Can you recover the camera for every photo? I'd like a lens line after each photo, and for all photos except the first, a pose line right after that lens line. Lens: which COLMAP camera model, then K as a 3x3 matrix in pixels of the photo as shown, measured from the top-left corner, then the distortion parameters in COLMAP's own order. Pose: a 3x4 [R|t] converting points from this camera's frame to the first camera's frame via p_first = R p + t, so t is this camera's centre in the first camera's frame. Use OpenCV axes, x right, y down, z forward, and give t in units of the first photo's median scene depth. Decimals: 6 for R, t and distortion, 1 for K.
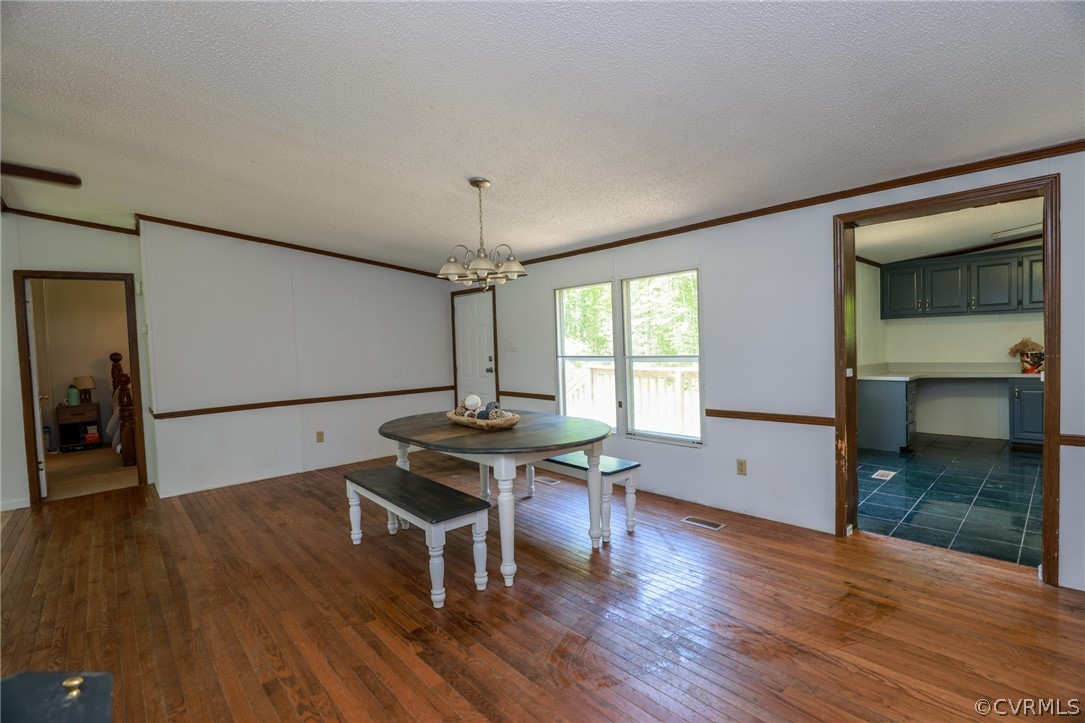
lens RADIAL K [[494.8, 0, 543.1], [0, 494.8, 358.5], [0, 0, 1]] dist [-0.029823, 0.002411]
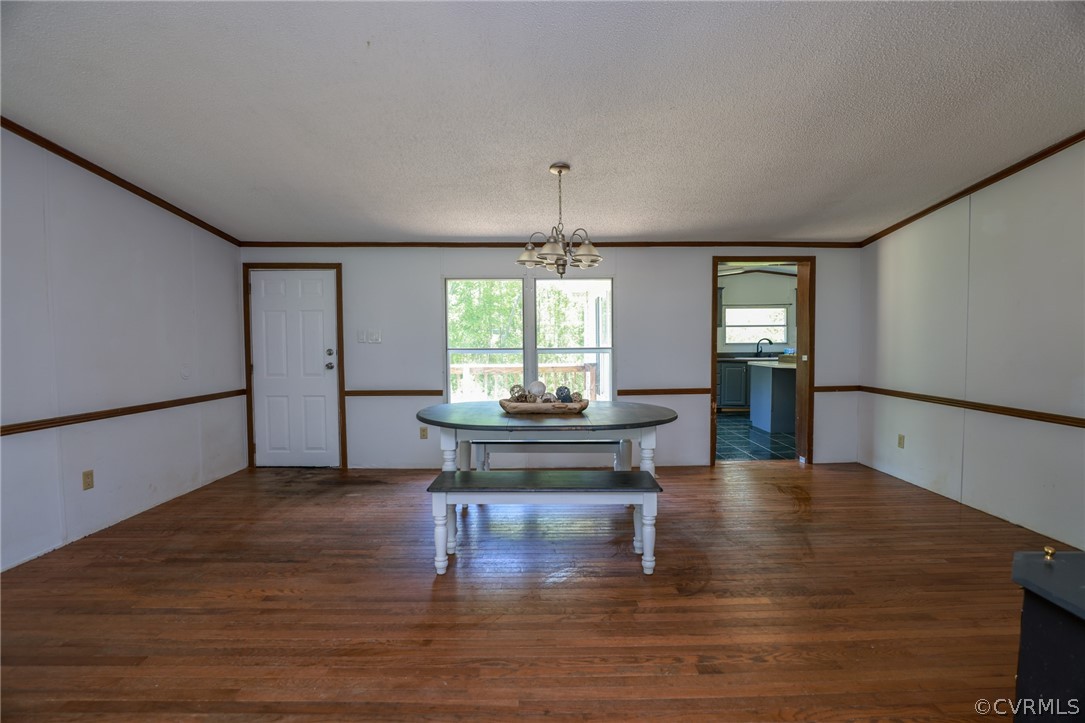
lens RADIAL K [[494.8, 0, 546.1], [0, 494.8, 366.1], [0, 0, 1]] dist [-0.029823, 0.002411]
pose [[0.665981, -0.007870, 0.745927, -0.624303], [0.007357, 0.999965, 0.003981, 0.029946], [-0.745933, 0.002836, 0.666015, 0.250190]]
